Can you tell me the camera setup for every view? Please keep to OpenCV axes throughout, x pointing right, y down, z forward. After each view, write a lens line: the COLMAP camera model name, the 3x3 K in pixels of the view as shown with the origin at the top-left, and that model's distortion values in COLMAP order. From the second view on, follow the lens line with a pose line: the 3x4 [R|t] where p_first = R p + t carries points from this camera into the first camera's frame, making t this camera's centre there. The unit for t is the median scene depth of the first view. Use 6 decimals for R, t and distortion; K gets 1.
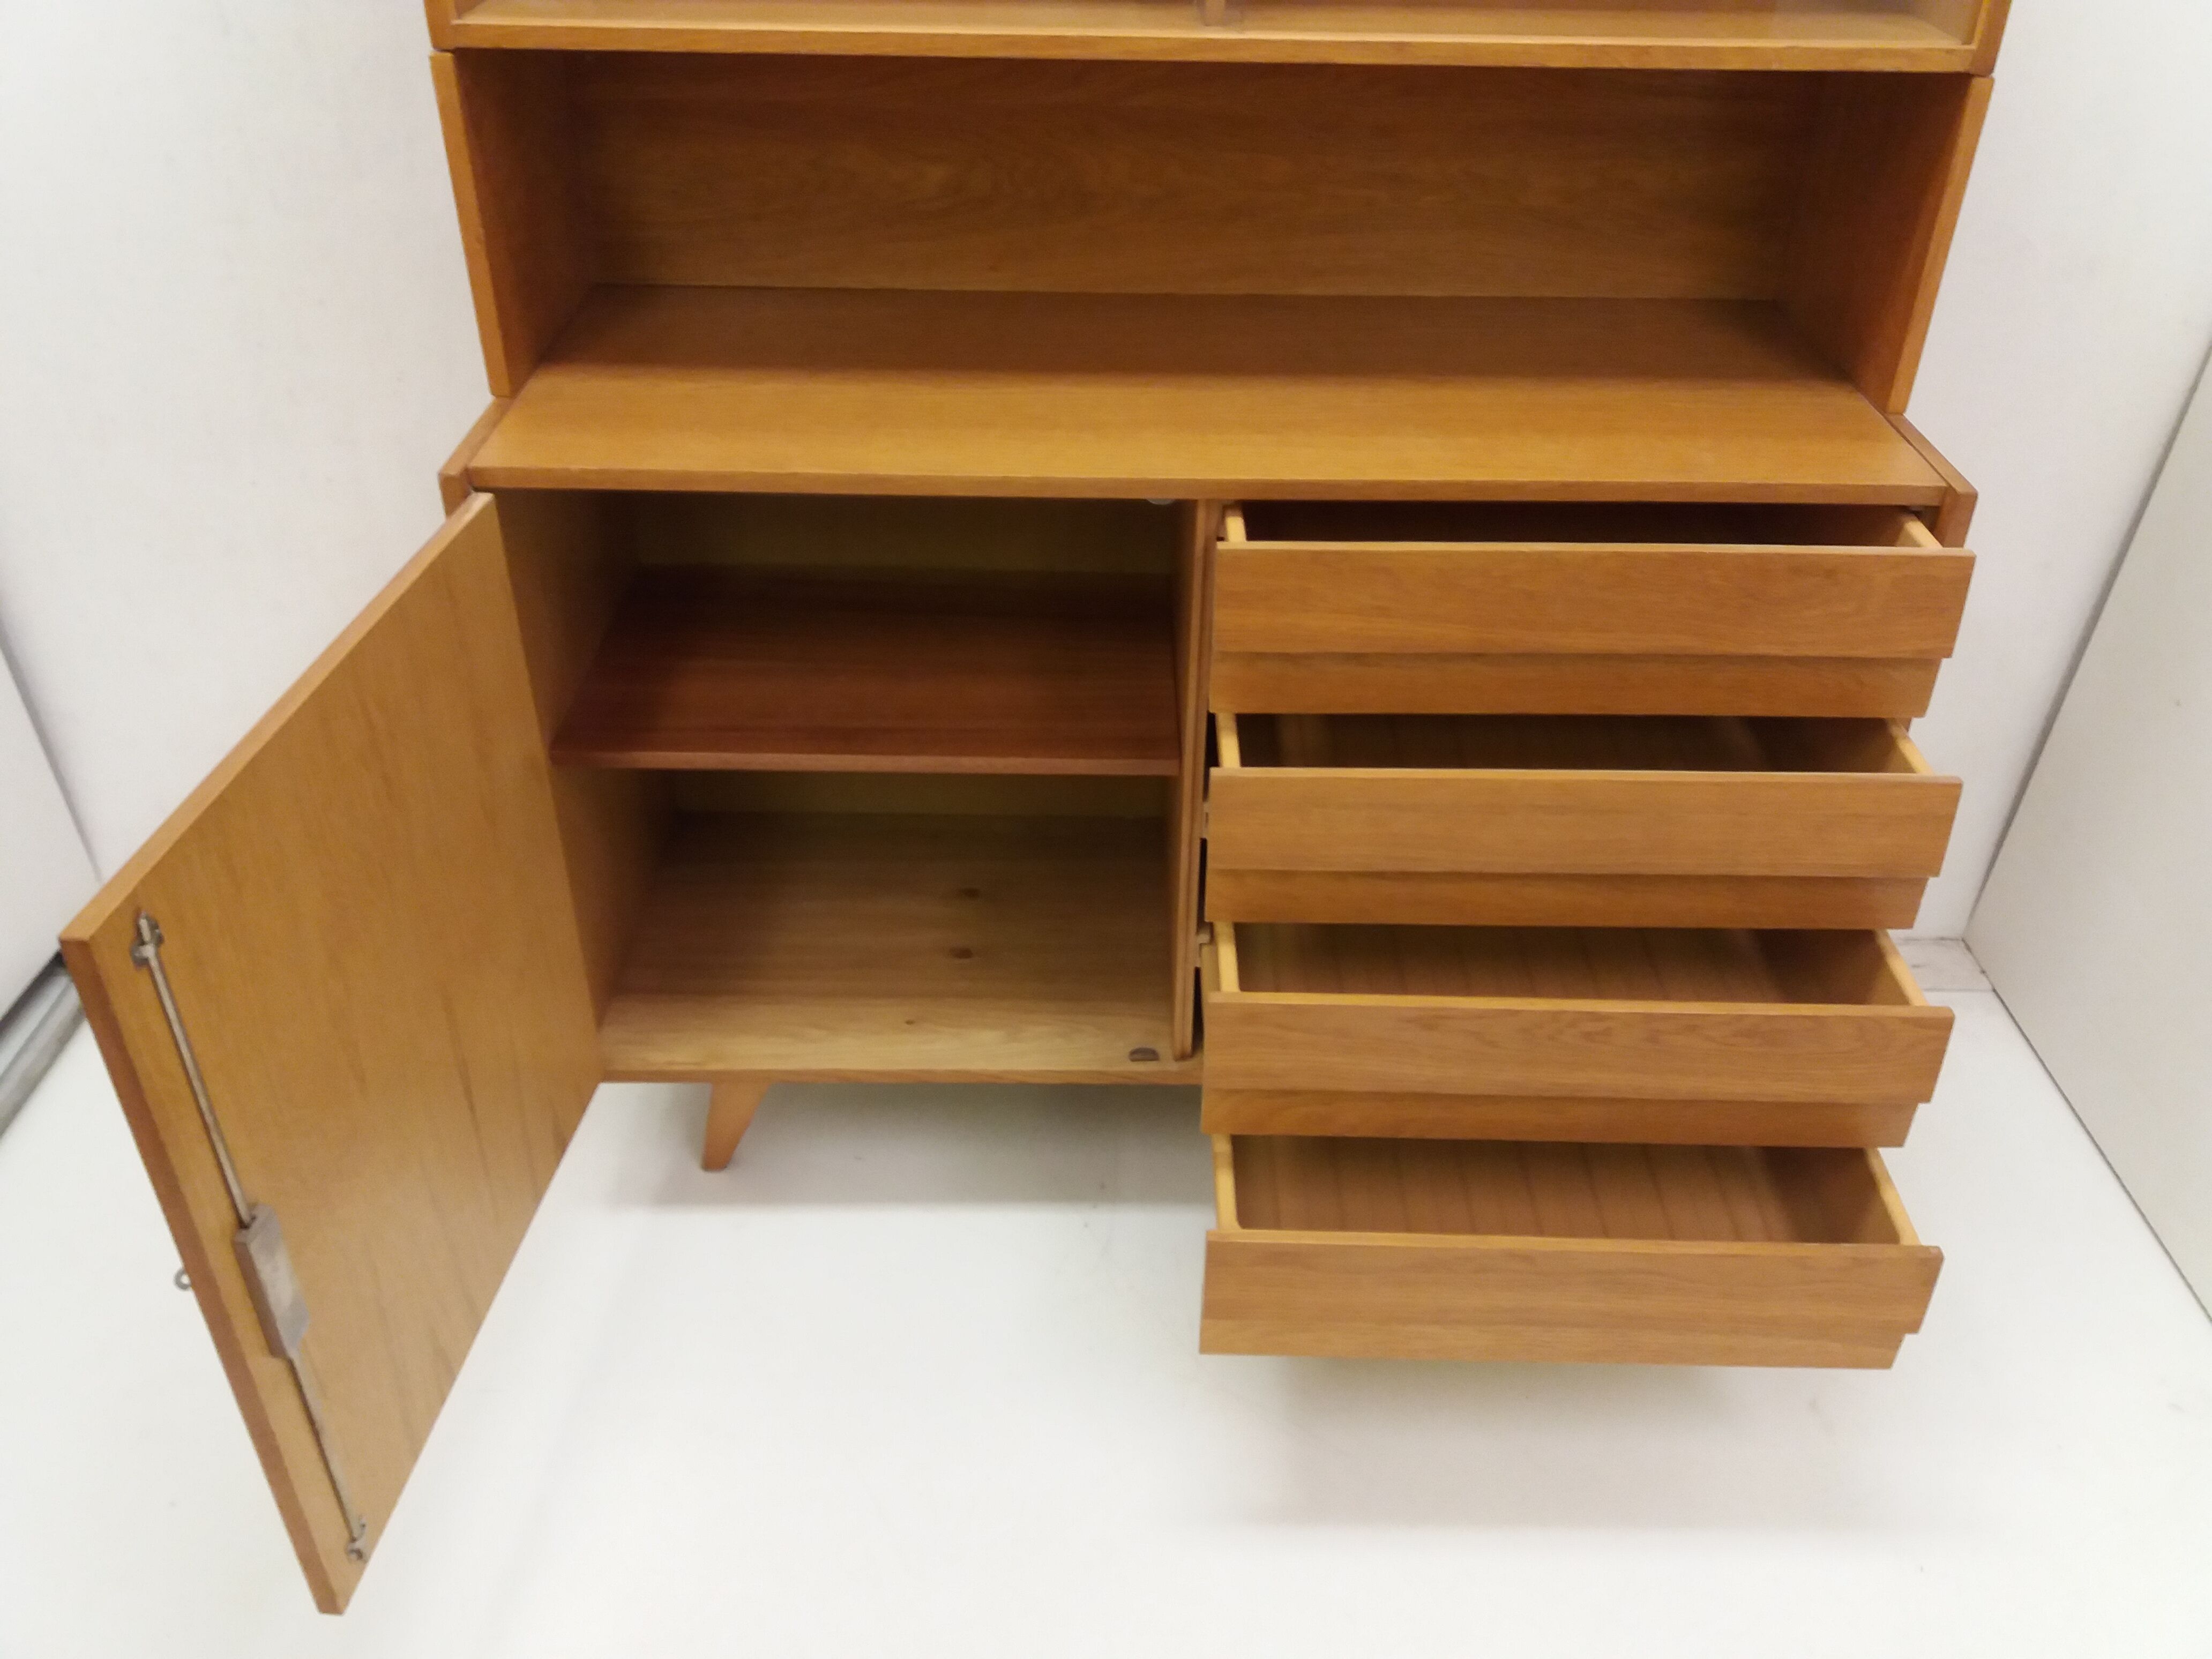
lens RADIAL K [[1828.5, 0, 1085.1], [0, 1828.5, 839.4], [0, 0, 1]] dist [0.060617, -0.121692]
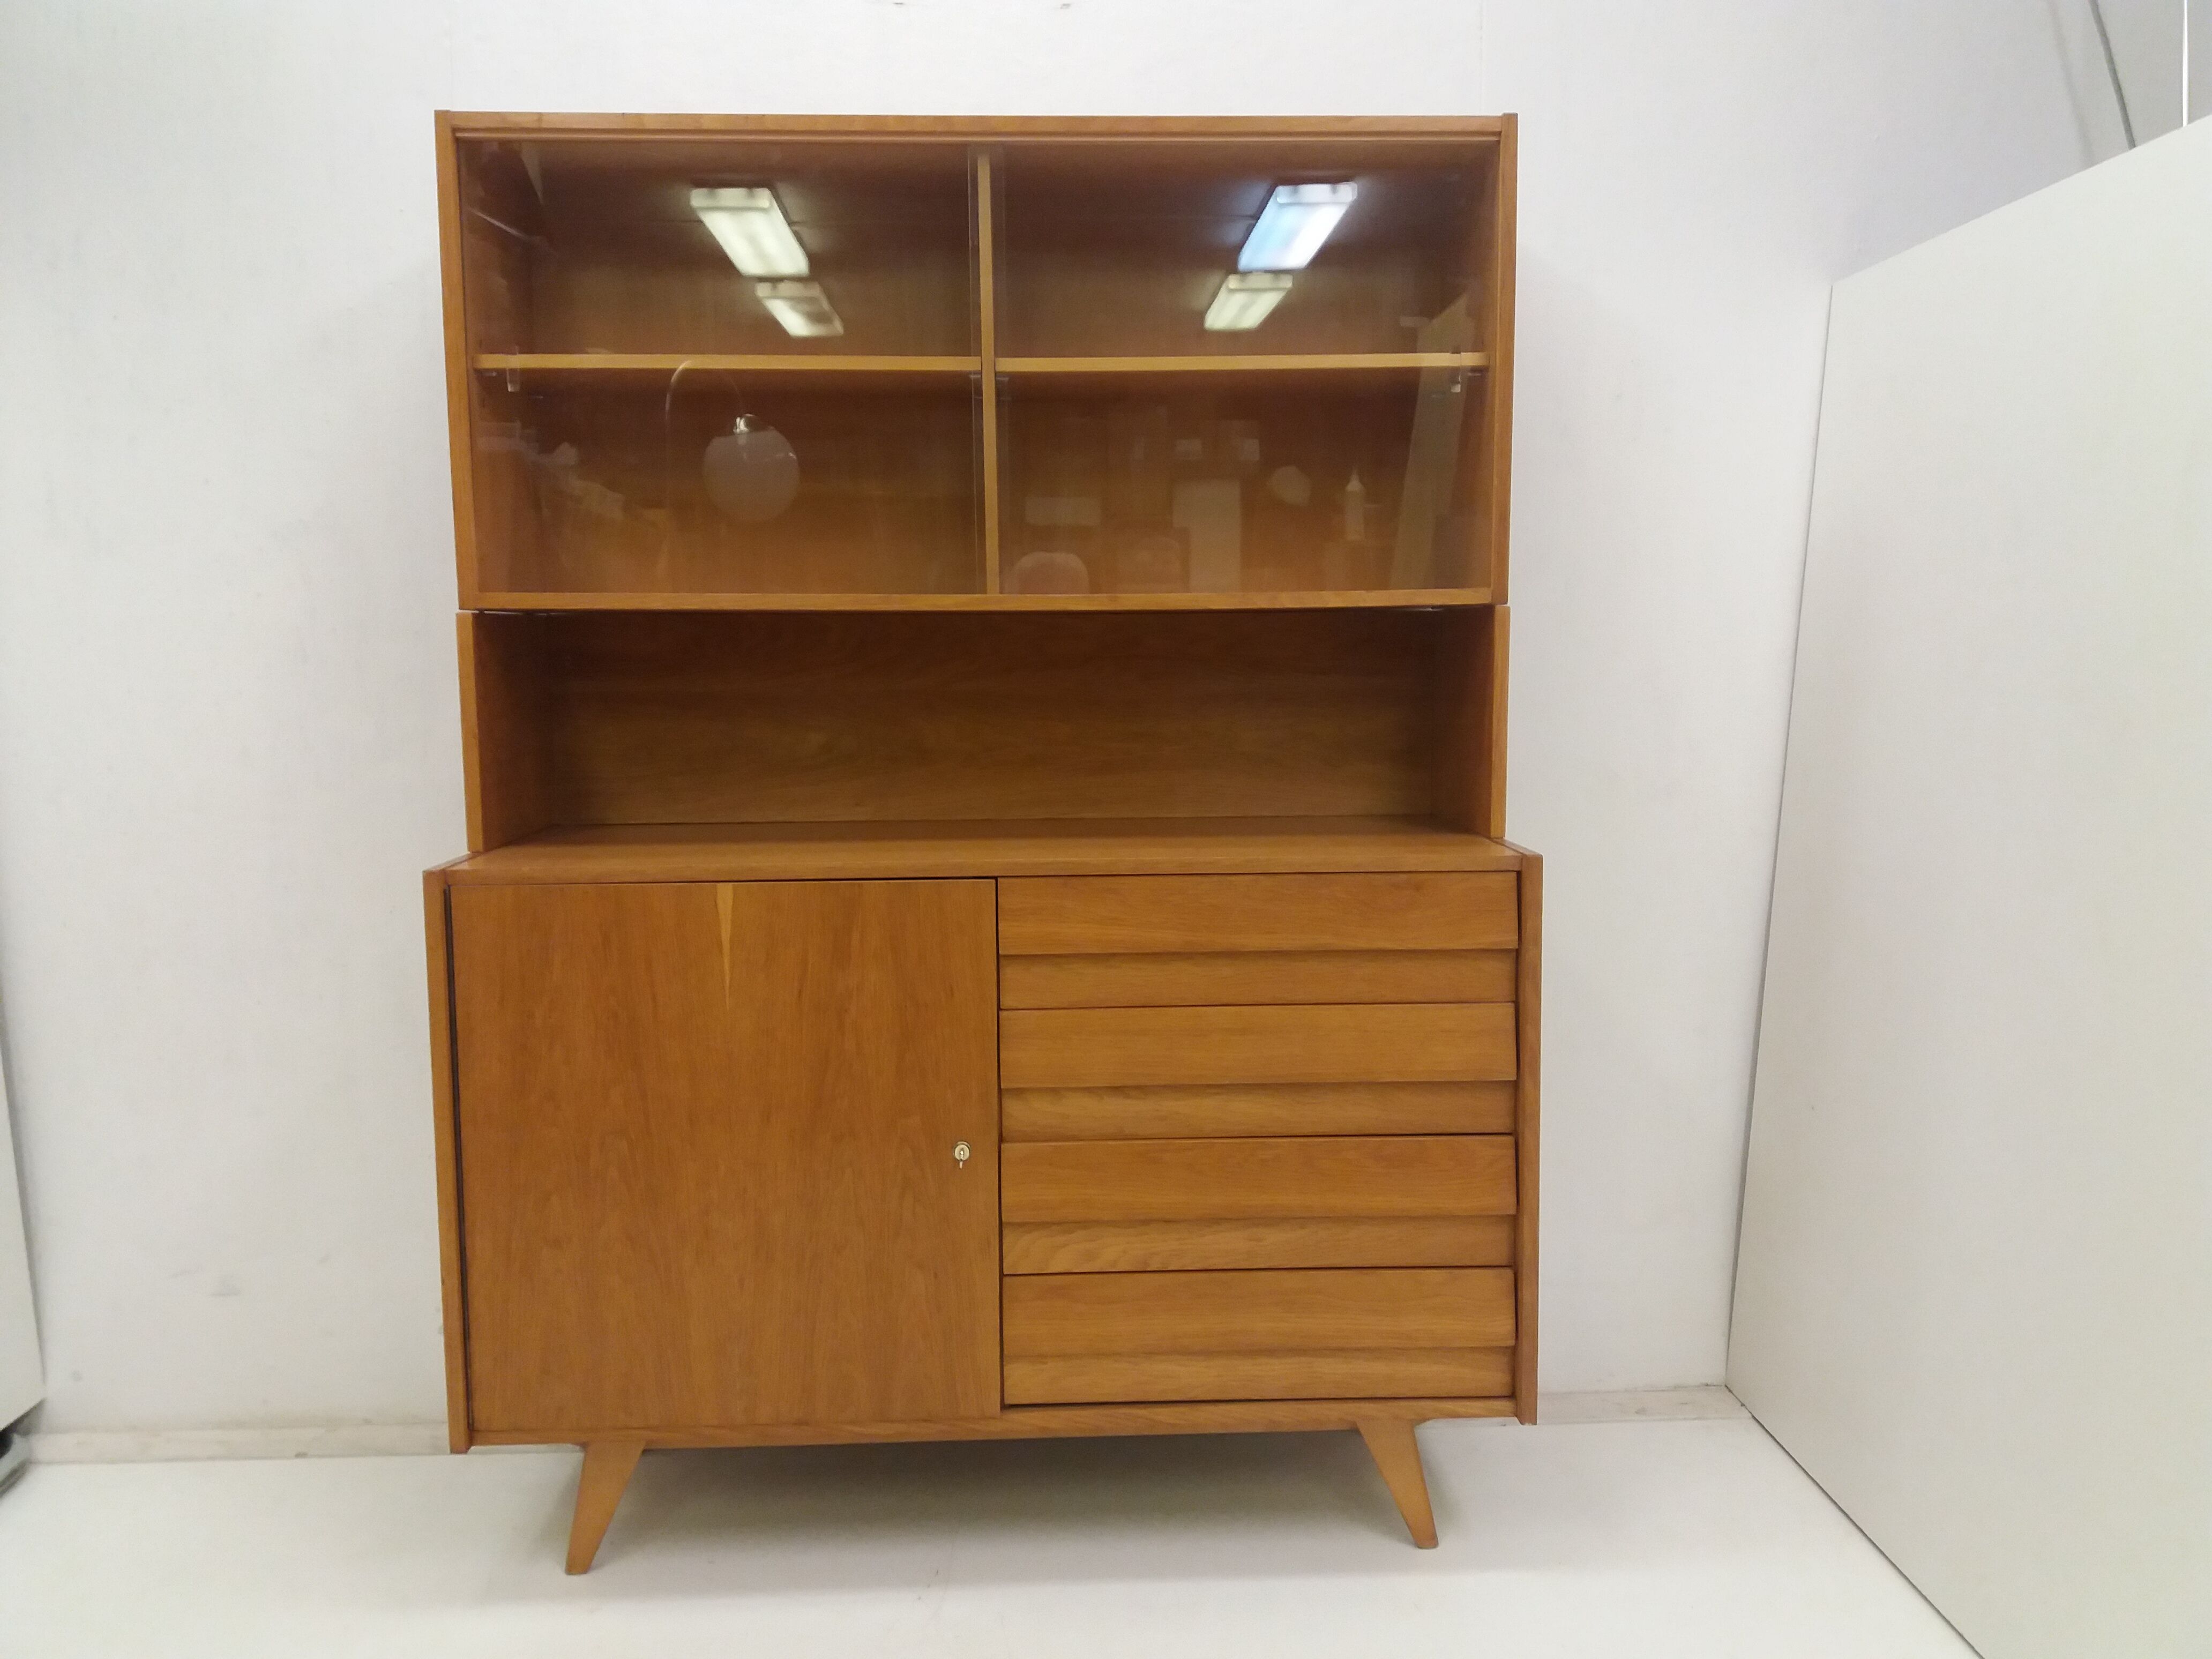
lens RADIAL K [[1828.5, 0, 1098.4], [0, 1828.5, 808.8], [0, 0, 1]] dist [0.060617, -0.121692]
pose [[0.999322, -0.018777, 0.031675, 0.104447], [0.031464, 0.882311, -0.469614, 0.406707], [-0.019130, 0.470292, 0.882303, -0.228327]]
